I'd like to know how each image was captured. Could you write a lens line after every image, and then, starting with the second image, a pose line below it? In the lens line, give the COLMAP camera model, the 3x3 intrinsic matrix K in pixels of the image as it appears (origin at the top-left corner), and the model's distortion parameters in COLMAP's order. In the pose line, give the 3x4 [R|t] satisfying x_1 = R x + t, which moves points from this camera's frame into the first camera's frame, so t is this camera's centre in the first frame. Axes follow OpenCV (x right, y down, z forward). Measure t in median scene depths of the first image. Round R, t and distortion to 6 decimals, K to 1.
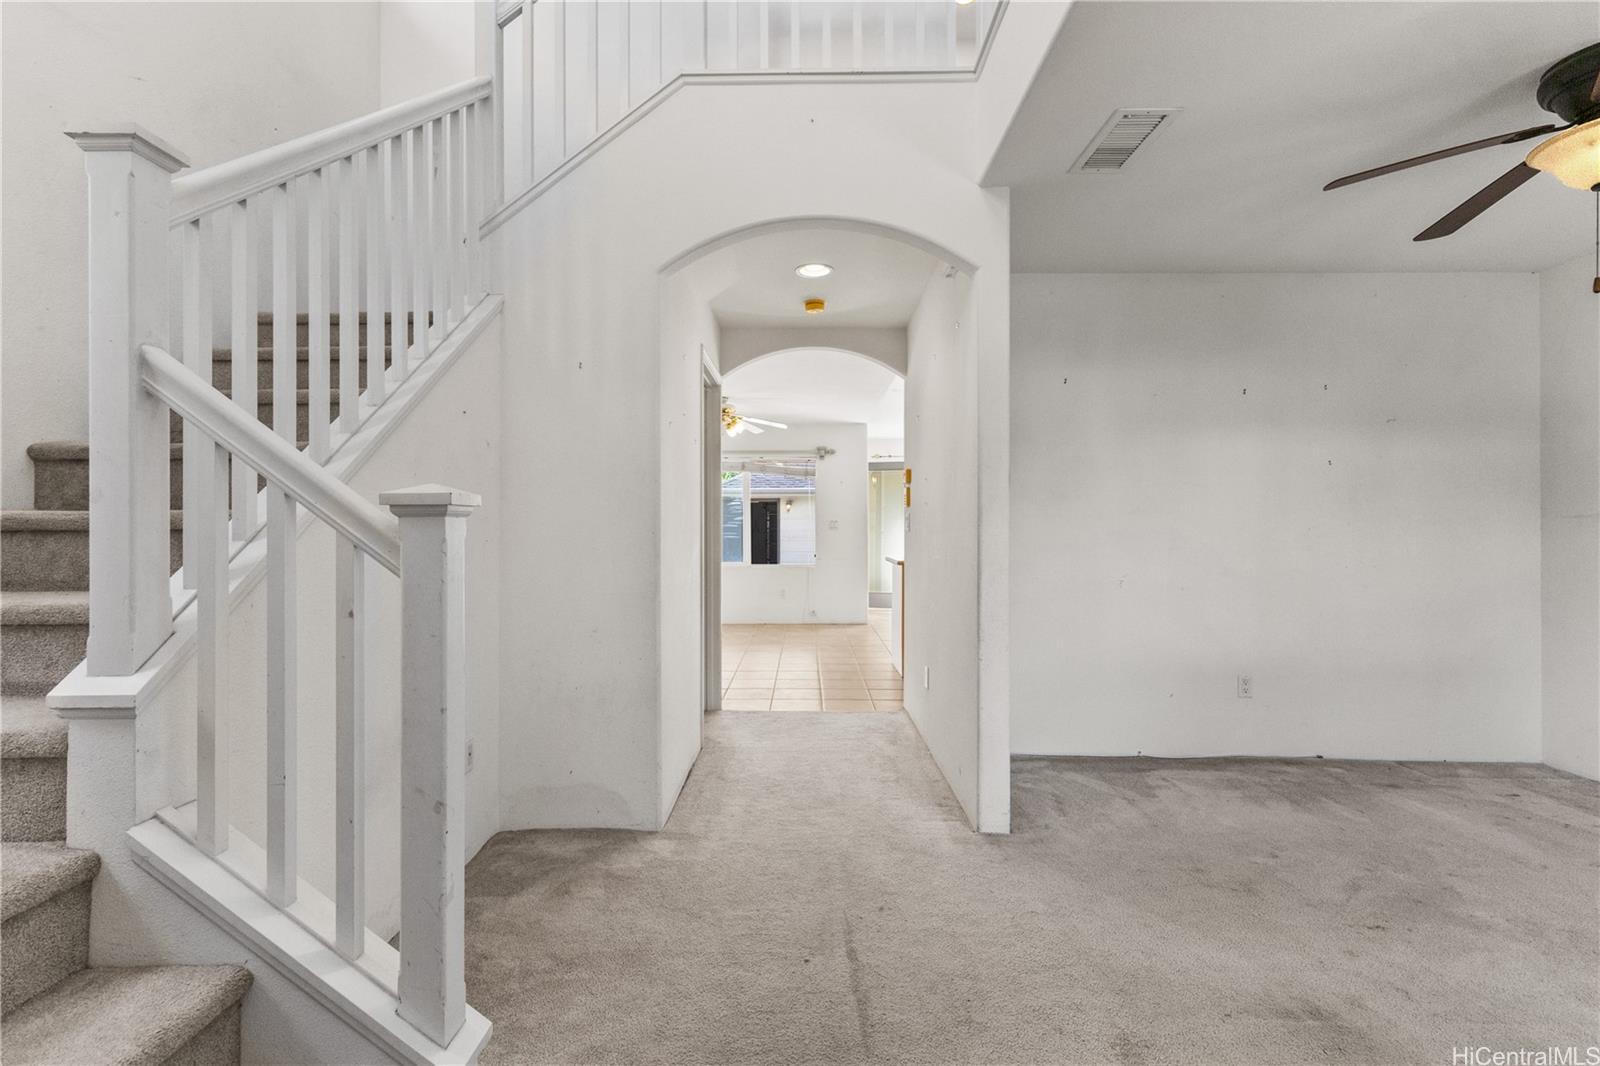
lens RADIAL K [[758.8, 0, 803.5], [0, 758.8, 532.0], [0, 0, 1]] dist [0.002102, 0.000188]
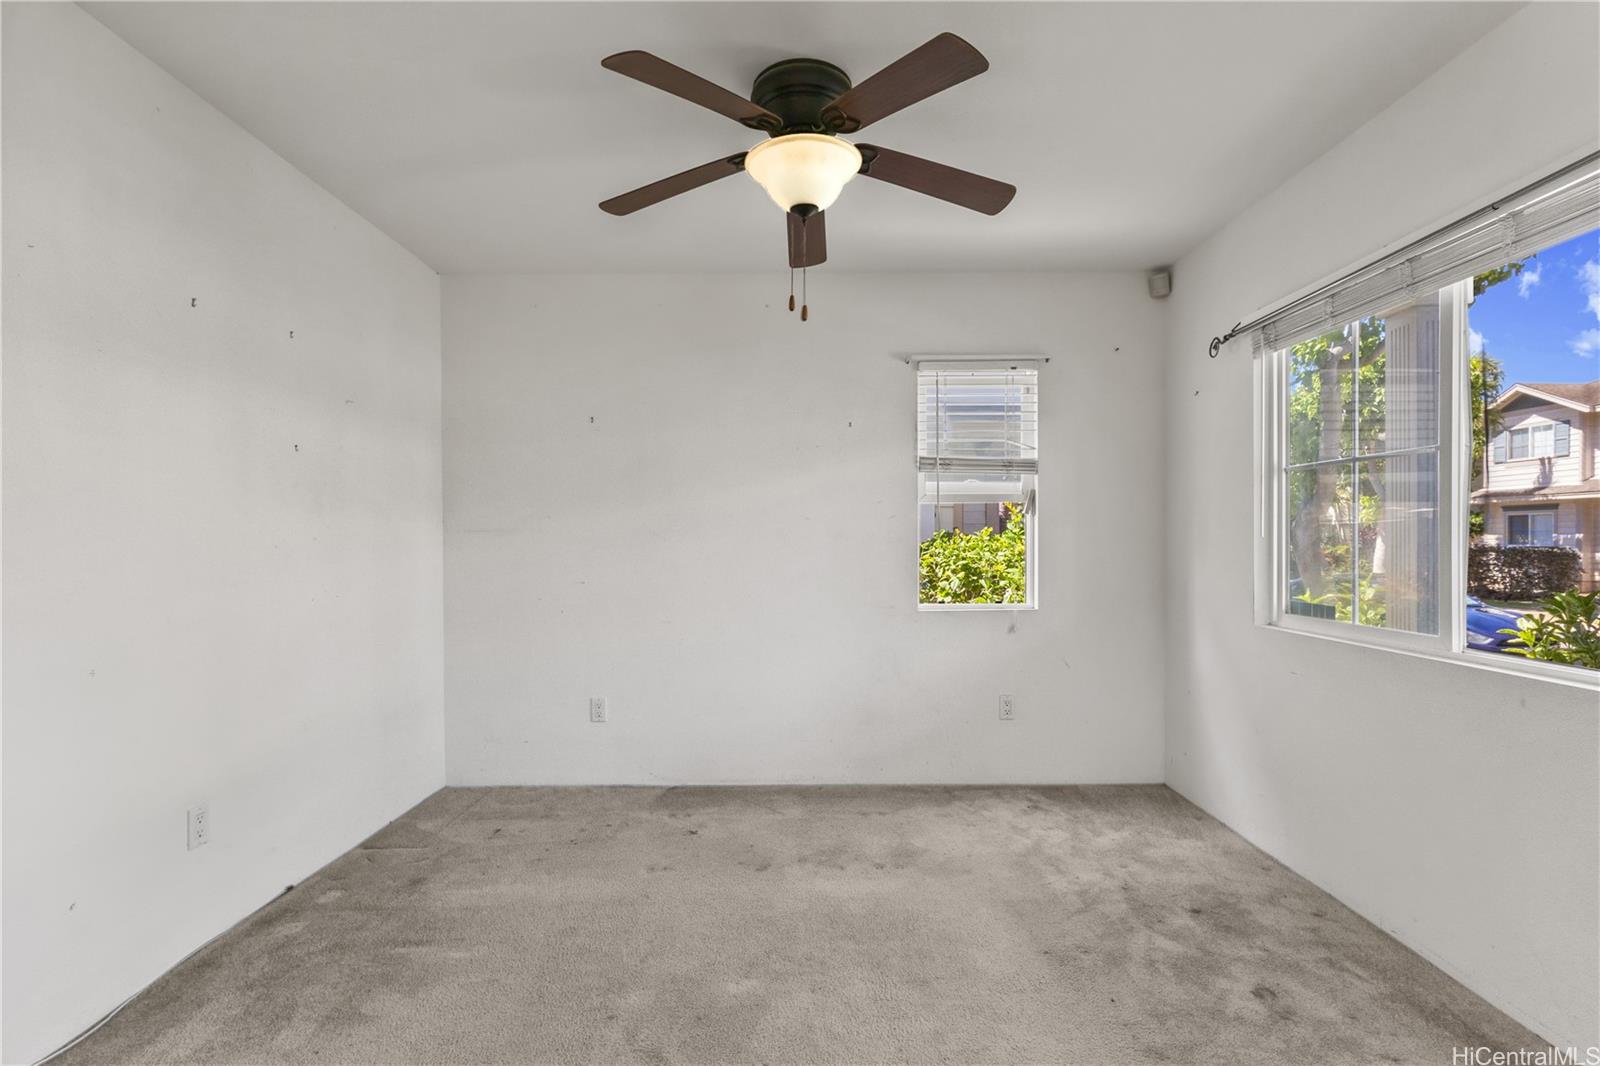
lens RADIAL K [[758.8, 0, 803.5], [0, 758.8, 532.0], [0, 0, 1]] dist [0.002102, 0.000188]
pose [[-0.011529, 0.003976, 0.999926, 0.019341], [0.004159, 0.999984, -0.003928, -0.007919], [-0.999925, 0.004114, -0.011545, 0.658823]]
